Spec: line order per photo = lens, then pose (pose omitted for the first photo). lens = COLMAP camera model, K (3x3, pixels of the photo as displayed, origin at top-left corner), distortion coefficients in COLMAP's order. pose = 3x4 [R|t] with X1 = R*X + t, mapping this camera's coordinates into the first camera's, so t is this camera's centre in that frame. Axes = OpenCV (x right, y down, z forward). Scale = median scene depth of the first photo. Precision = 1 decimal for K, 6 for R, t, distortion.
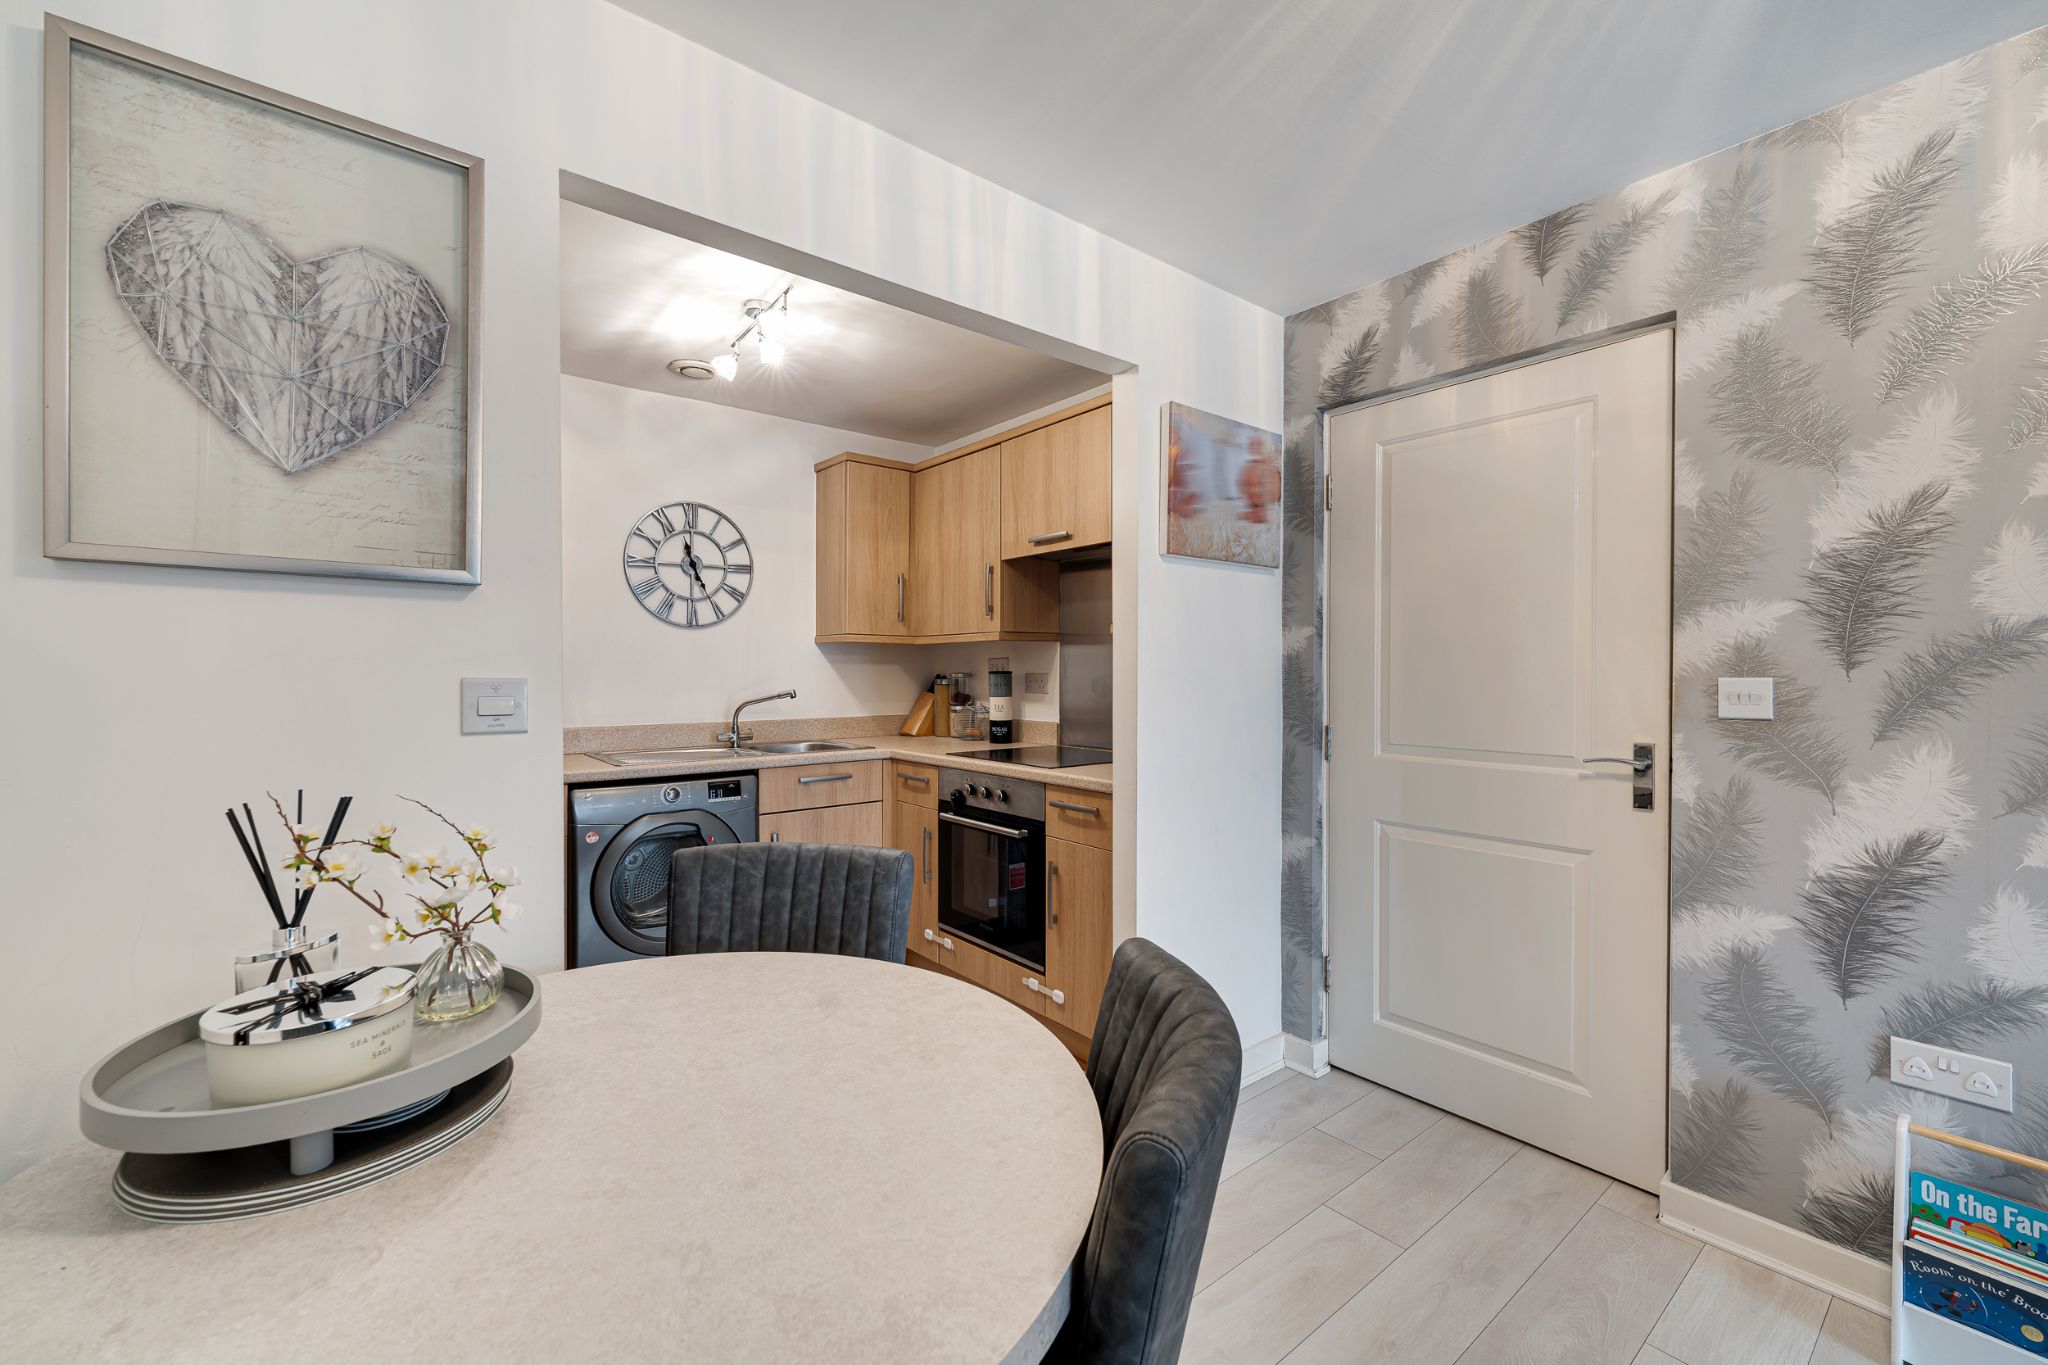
lens RADIAL K [[835.2, 0, 1024.1], [0, 835.2, 684.2], [0, 0, 1]] dist [0.000456, -0.001577]
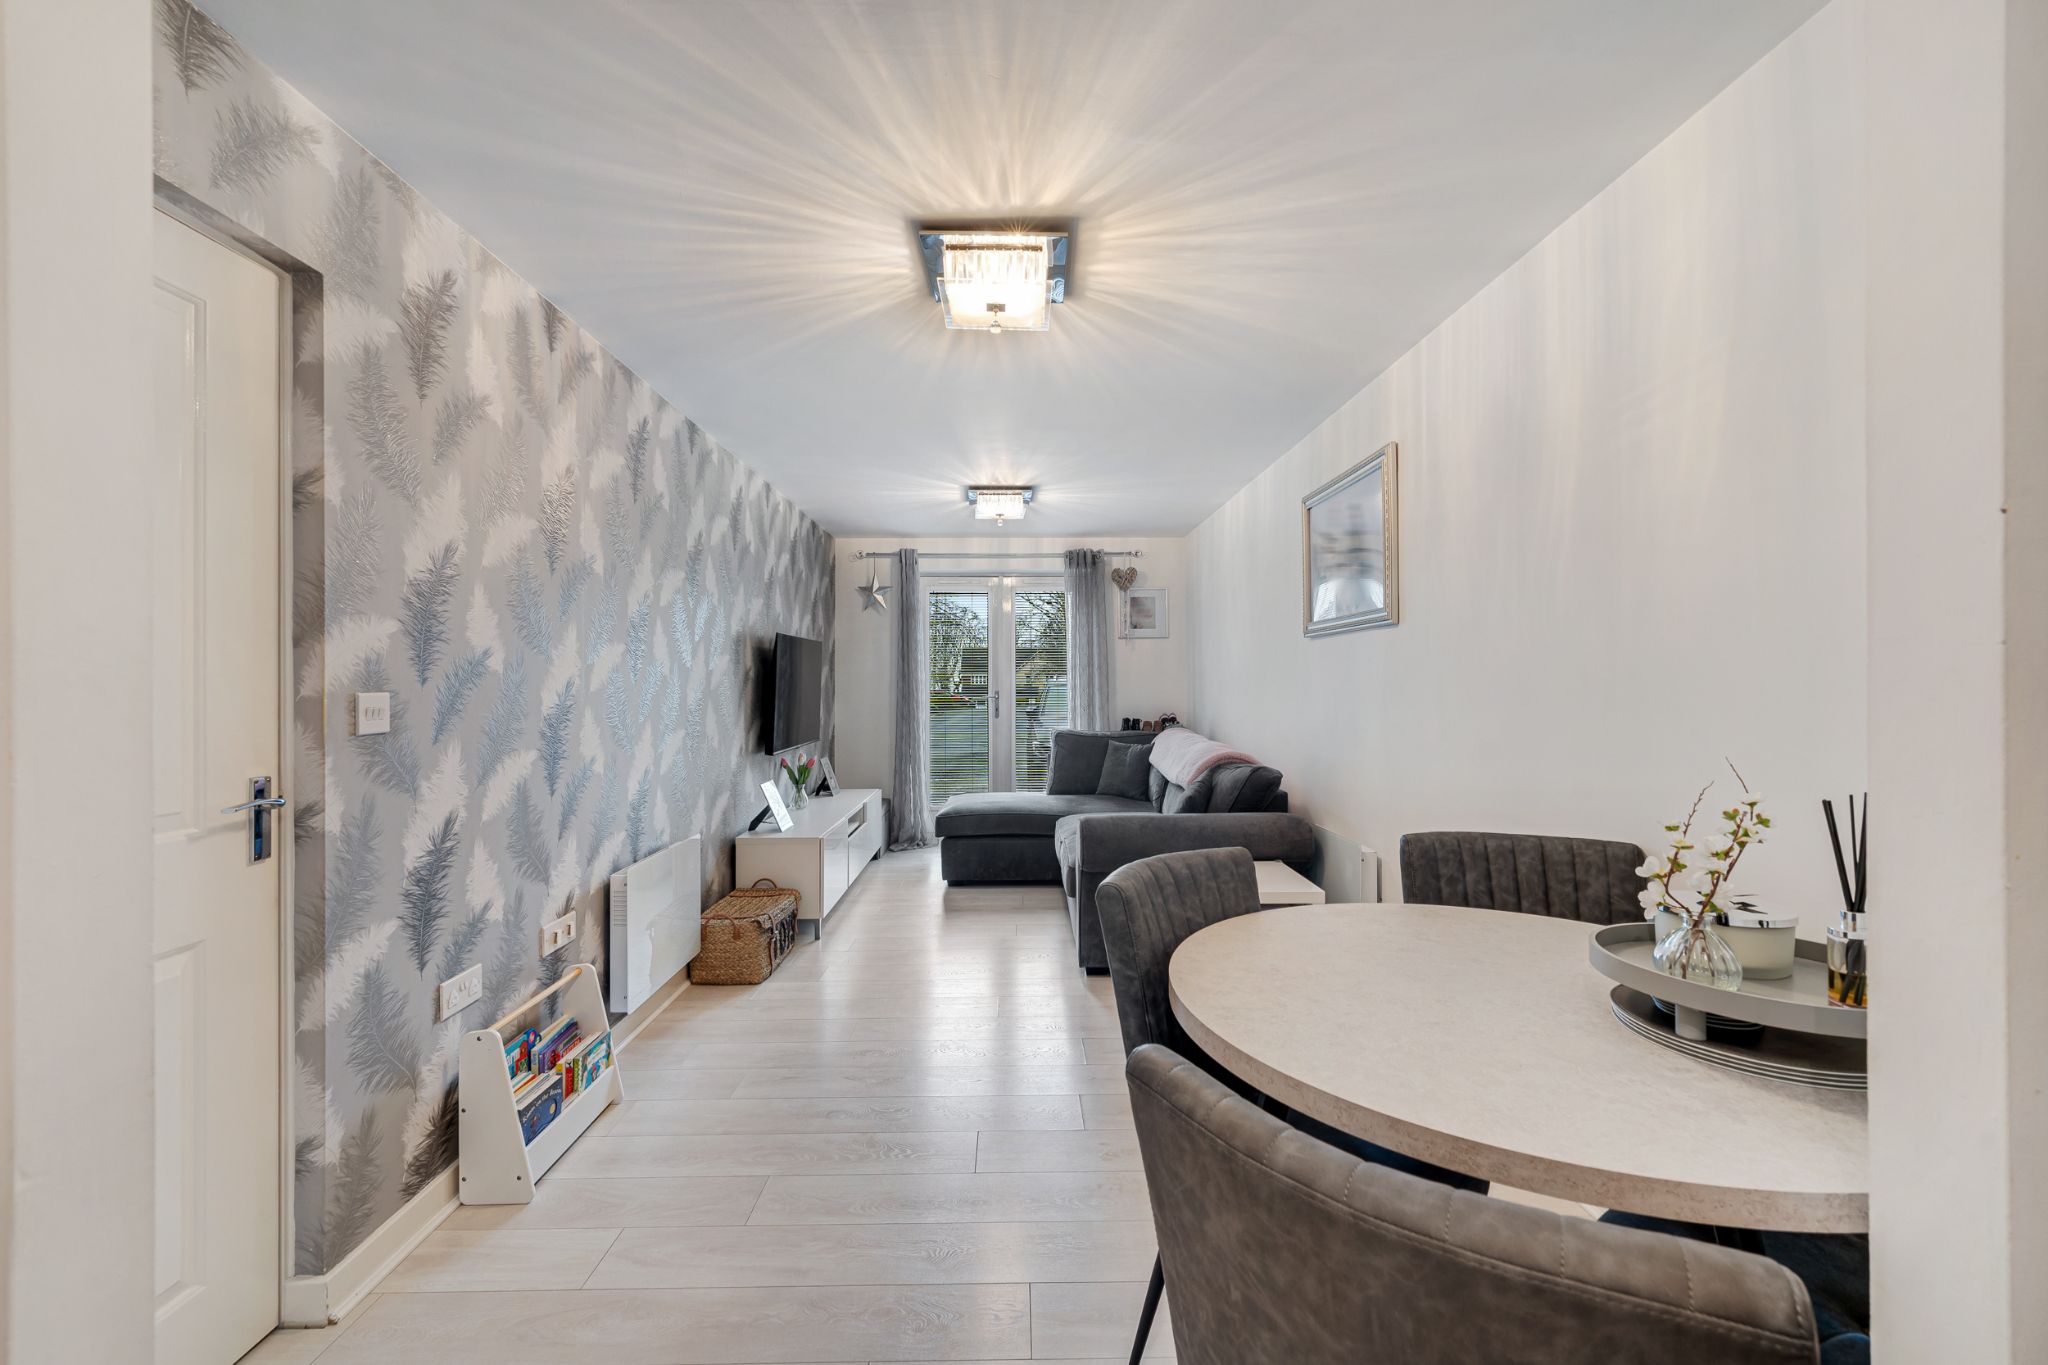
lens RADIAL K [[835.2, 0, 1026.1], [0, 835.2, 691.3], [0, 0, 1]] dist [0.000456, -0.001577]
pose [[-0.785390, -0.001367, 0.619000, -0.219846], [0.013026, 0.999740, 0.018735, -0.011118], [-0.618864, 0.022777, -0.785168, 0.796358]]
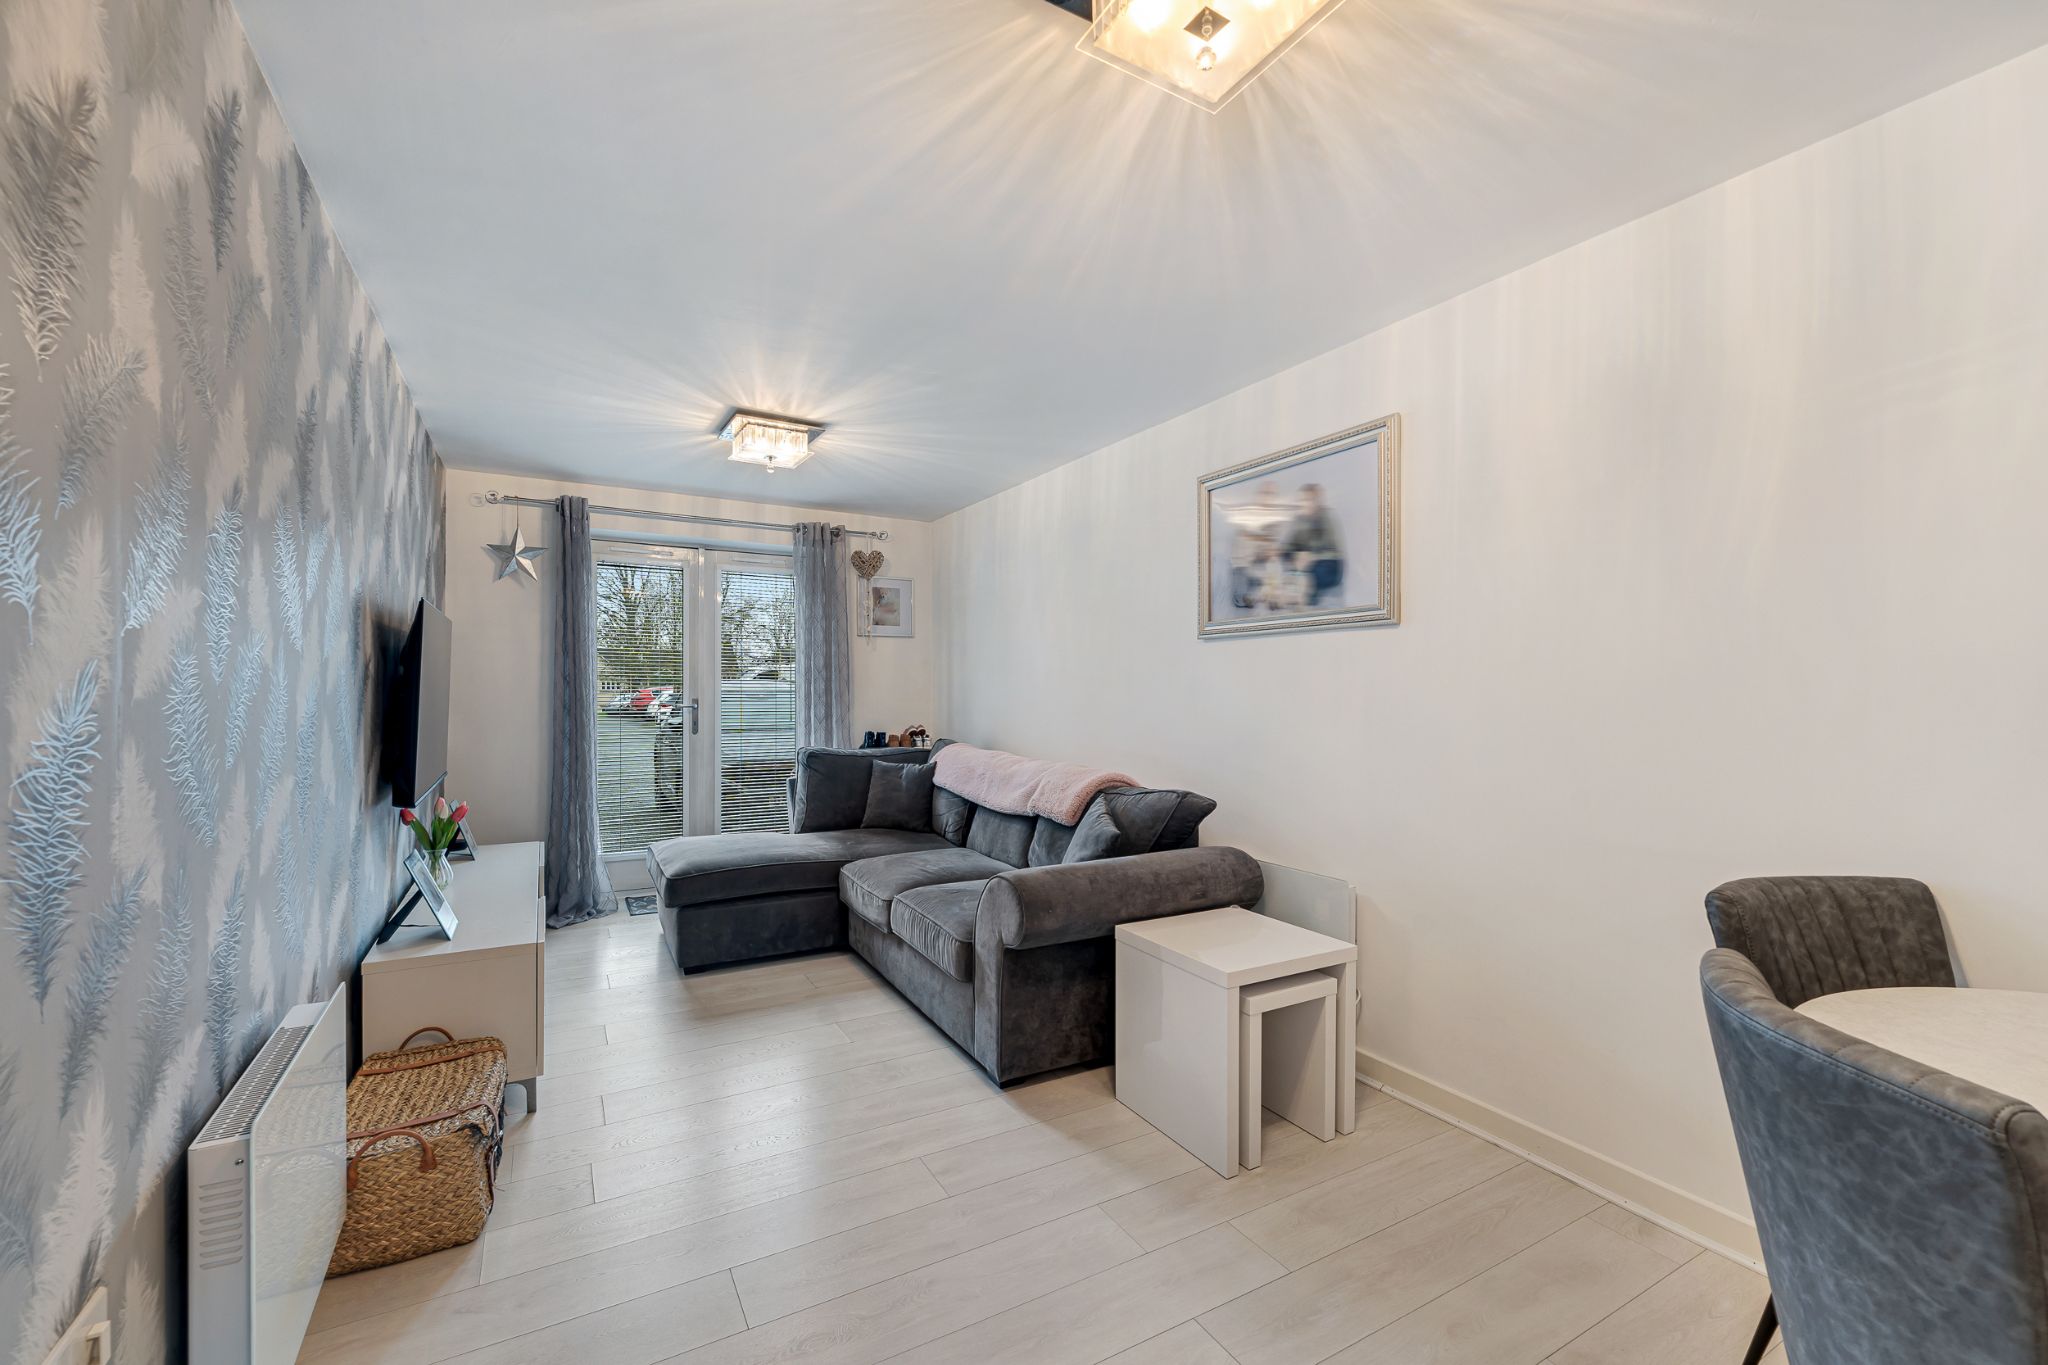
lens RADIAL K [[835.2, 0, 1017.8], [0, 835.2, 706.4], [0, 0, 1]] dist [0.000456, -0.001577]
pose [[-0.985638, -0.006253, 0.168755, 0.288162], [-0.001093, 0.999530, 0.030651, -0.008222], [-0.168868, 0.030026, -0.985181, 0.660810]]
